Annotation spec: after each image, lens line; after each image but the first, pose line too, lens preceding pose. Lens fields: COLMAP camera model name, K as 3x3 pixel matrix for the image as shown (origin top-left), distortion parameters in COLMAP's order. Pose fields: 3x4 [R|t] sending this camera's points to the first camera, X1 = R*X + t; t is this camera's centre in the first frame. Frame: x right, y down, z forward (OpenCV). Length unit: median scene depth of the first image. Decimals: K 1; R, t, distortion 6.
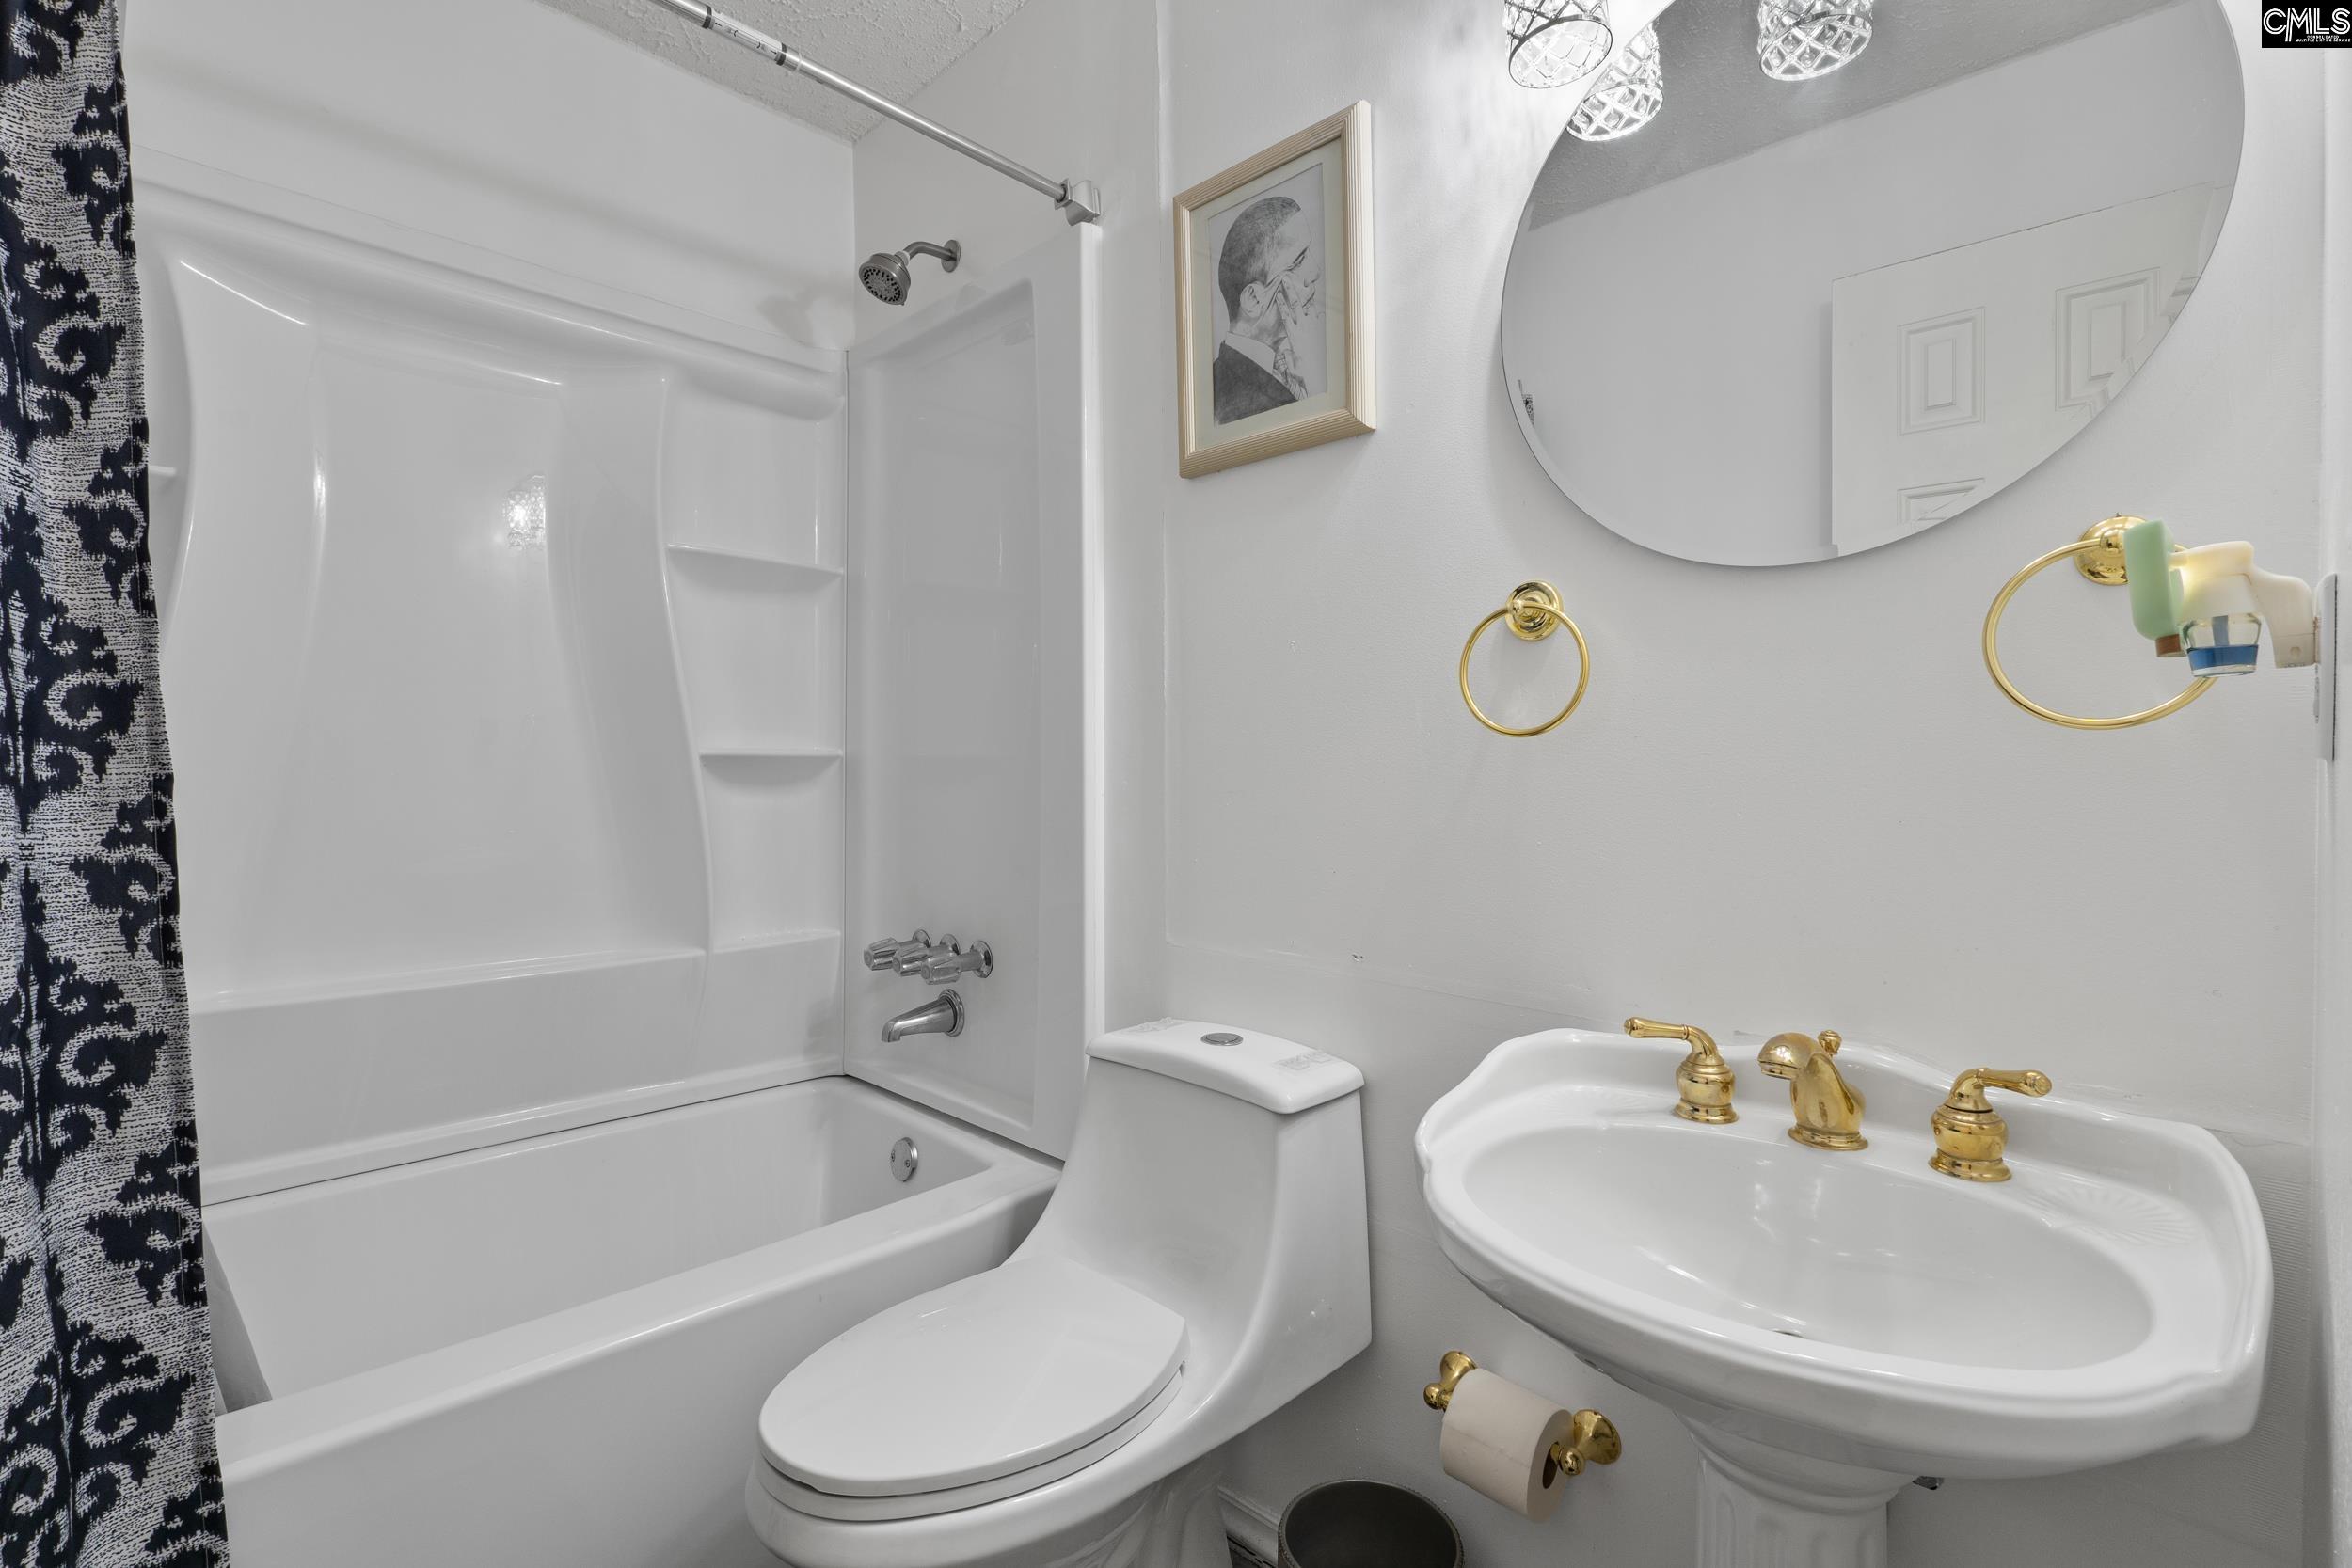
lens RADIAL K [[1073.5, 0, 1172.9], [0, 1073.5, 775.1], [0, 0, 1]] dist [-0.010315, -0.000382]
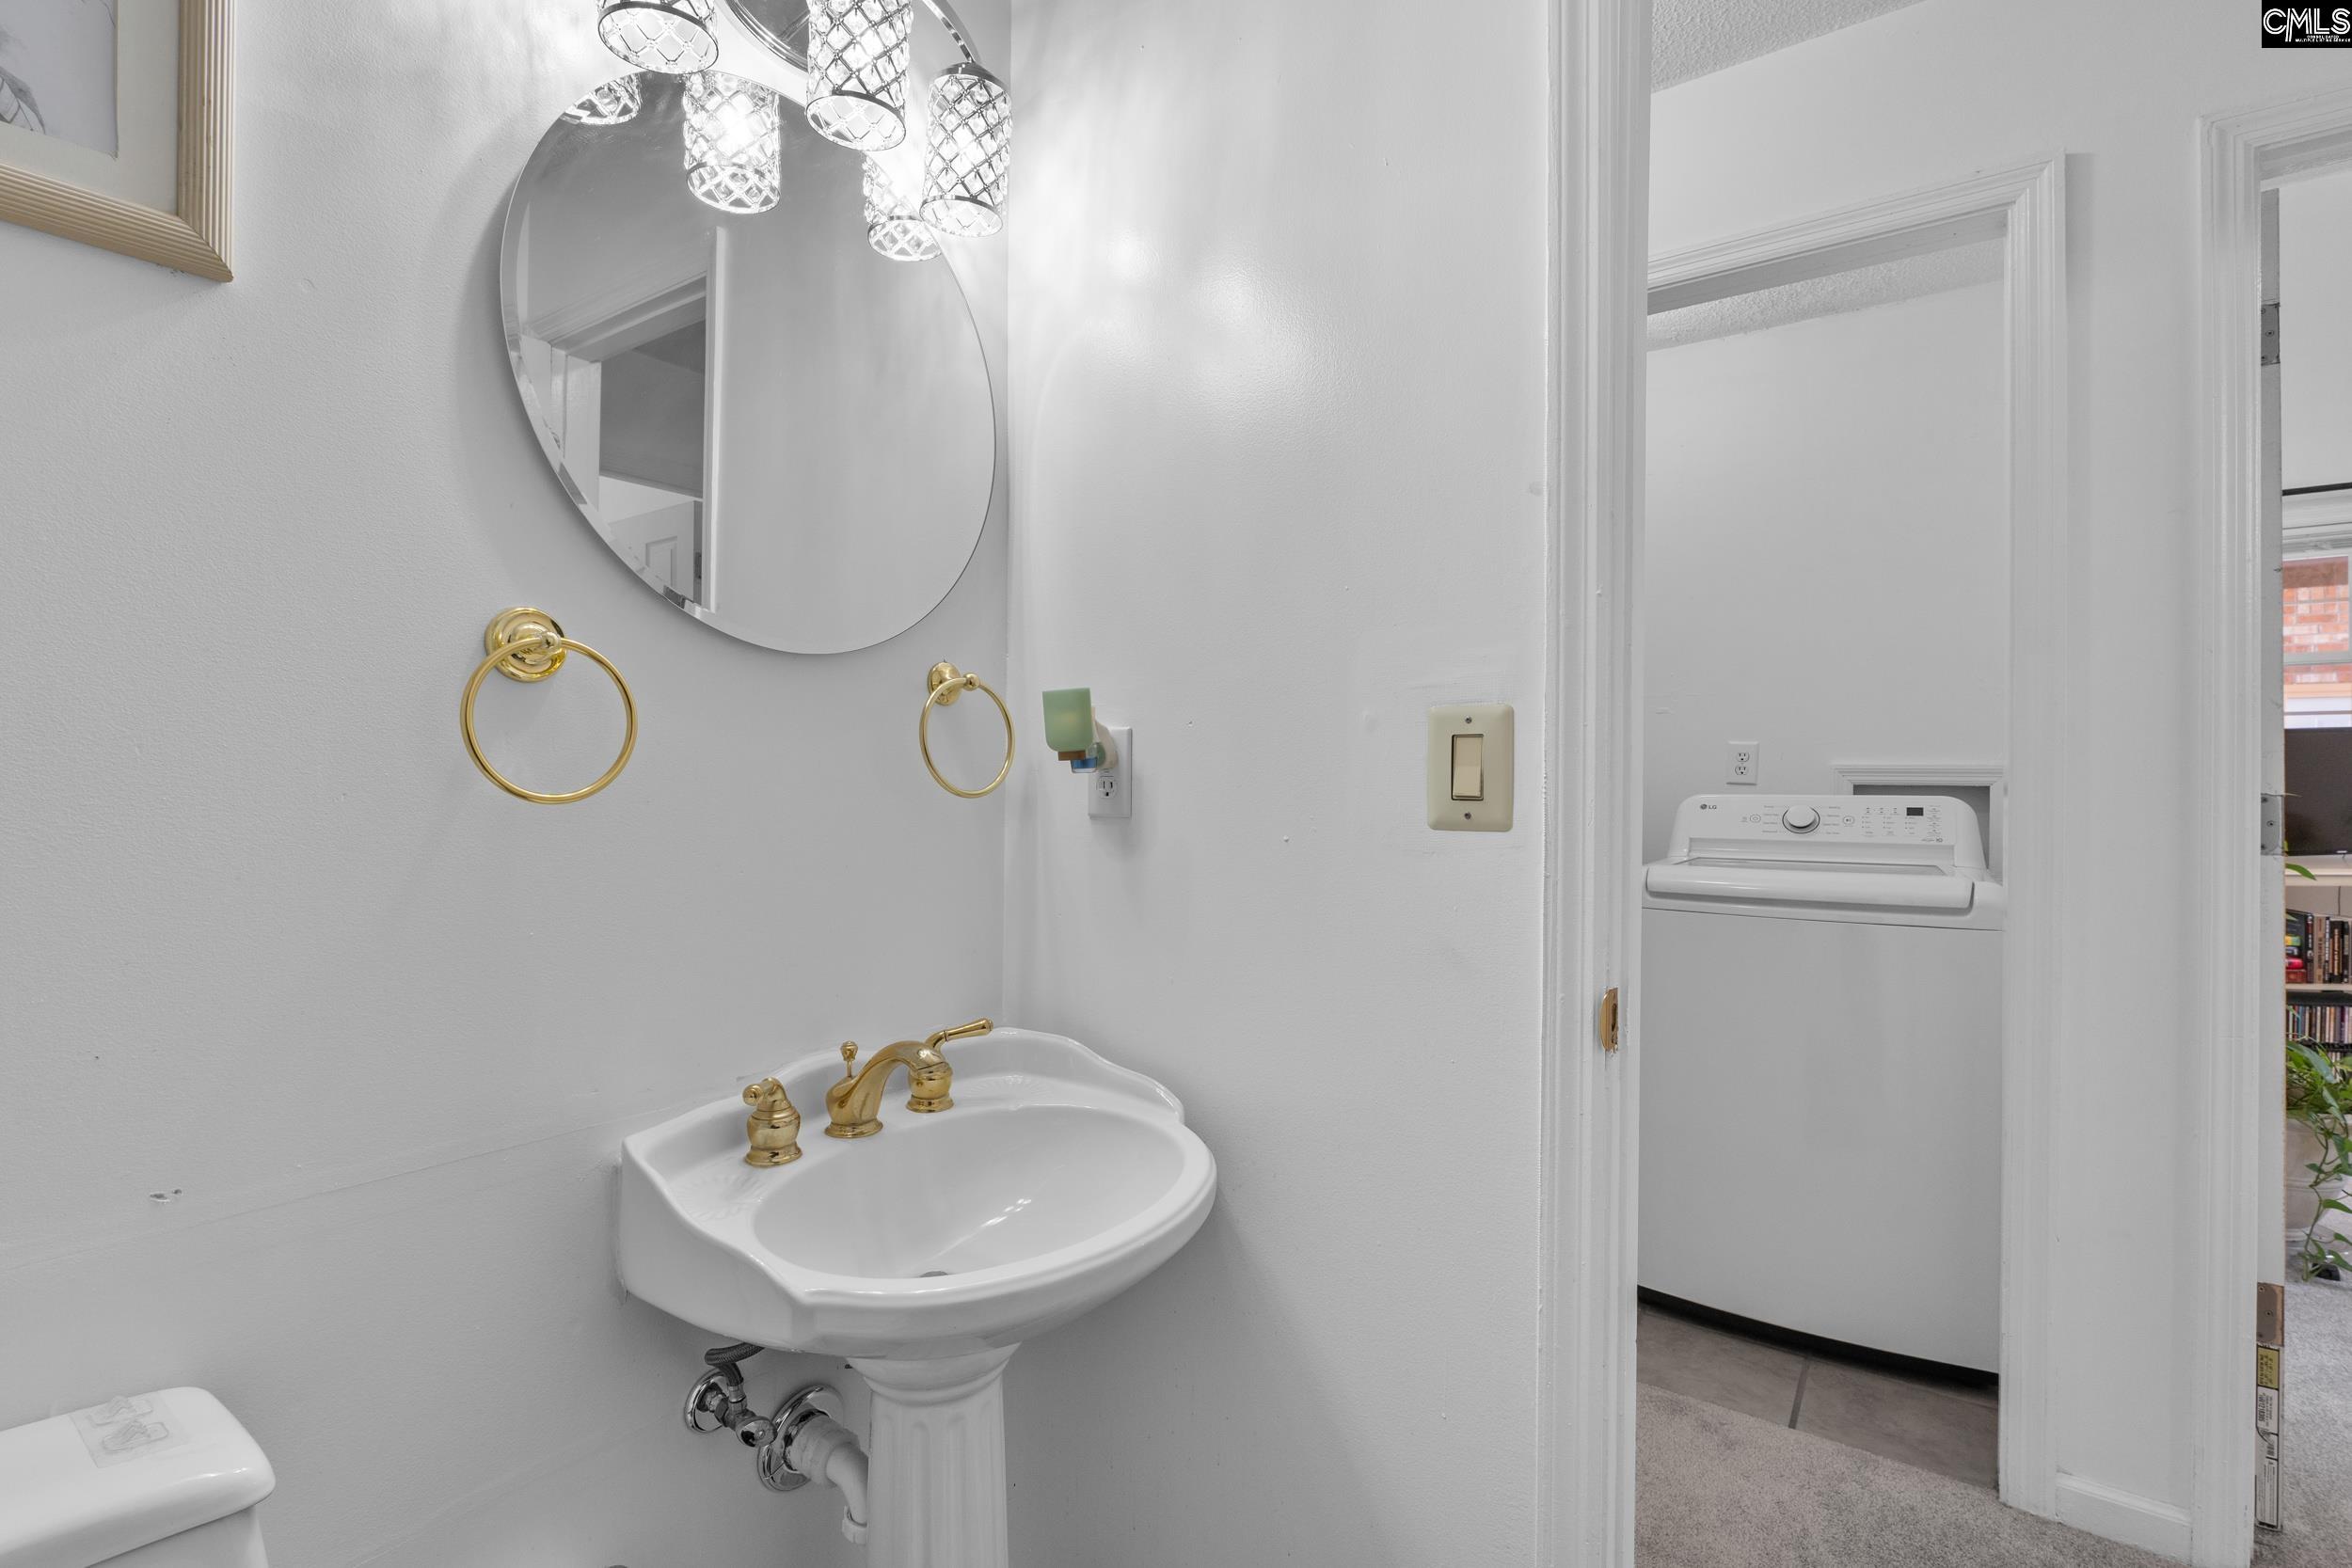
lens RADIAL K [[1073.5, 0, 1172.9], [0, 1073.5, 775.1], [0, 0, 1]] dist [-0.010315, -0.000382]
pose [[-0.183389, 0.043060, 0.982097, -0.619051], [0.030612, 0.998806, -0.038076, -0.009217], [-0.982564, 0.023081, -0.184488, 0.781462]]
